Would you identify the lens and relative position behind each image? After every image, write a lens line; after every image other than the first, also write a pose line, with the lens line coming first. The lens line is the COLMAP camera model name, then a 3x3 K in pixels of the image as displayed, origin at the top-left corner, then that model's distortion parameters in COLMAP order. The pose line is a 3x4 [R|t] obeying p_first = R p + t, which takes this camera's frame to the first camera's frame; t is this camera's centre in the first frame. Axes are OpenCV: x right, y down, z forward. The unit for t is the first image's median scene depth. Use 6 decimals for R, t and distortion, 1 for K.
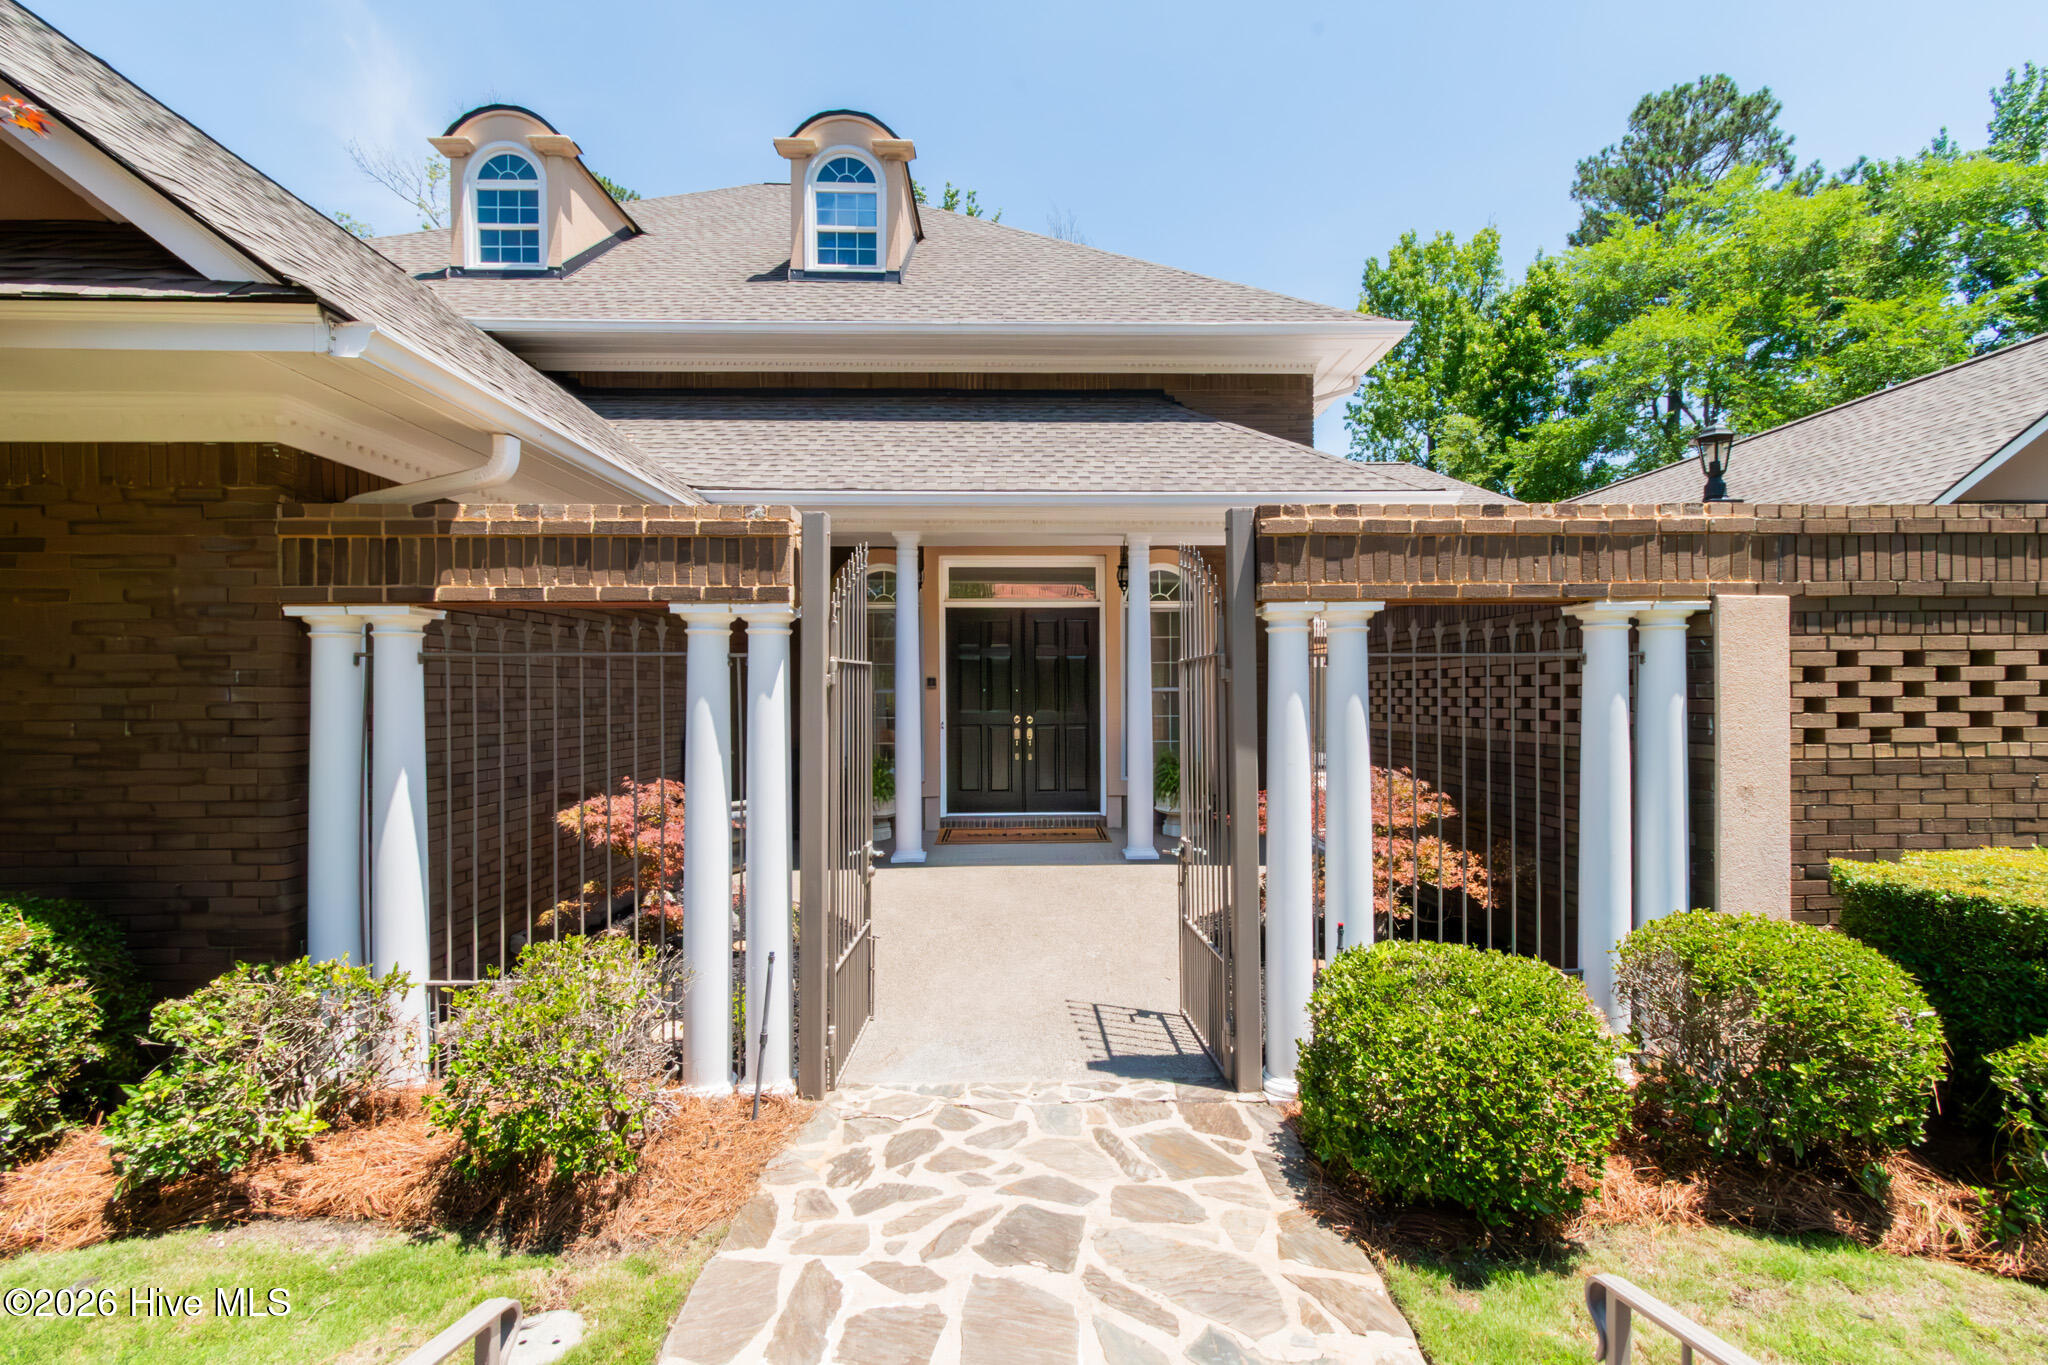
lens RADIAL K [[912.5, 0, 1024.0], [0, 912.5, 682.5], [0, 0, 1]] dist [0.002110, 0.000154]
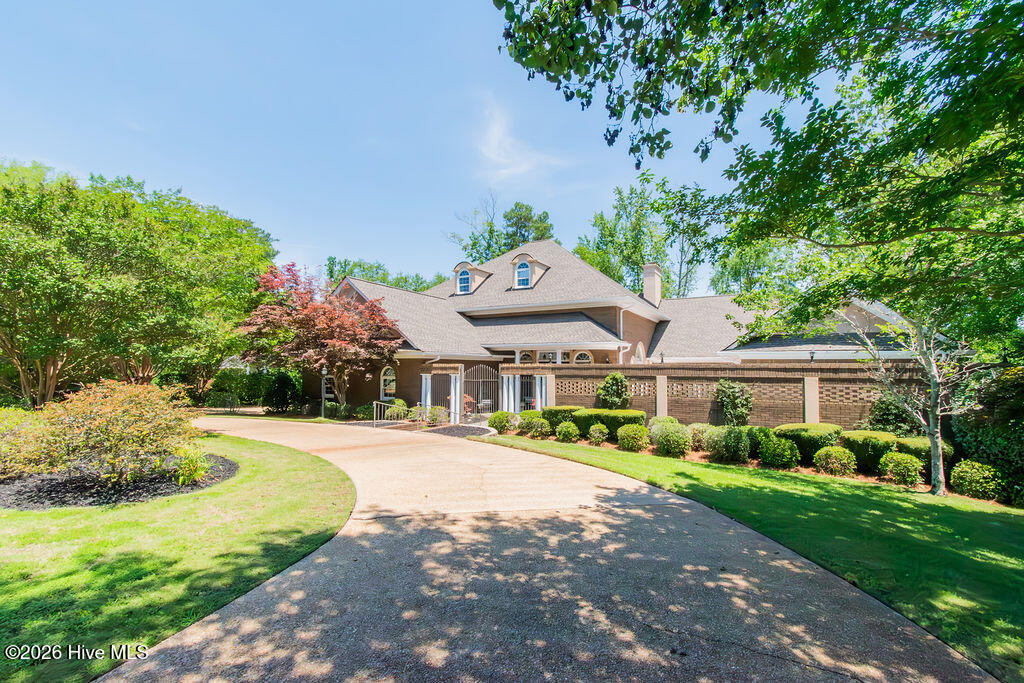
lens RADIAL K [[456.3, 0, 512.0], [0, 456.3, 341.5], [0, 0, 1]] dist [0.002110, 0.000154]
pose [[0.853917, -0.019204, -0.520054, 2.703877], [-0.001609, 0.999217, -0.039541, -0.237235], [0.520406, 0.034602, 0.853218, -2.817593]]
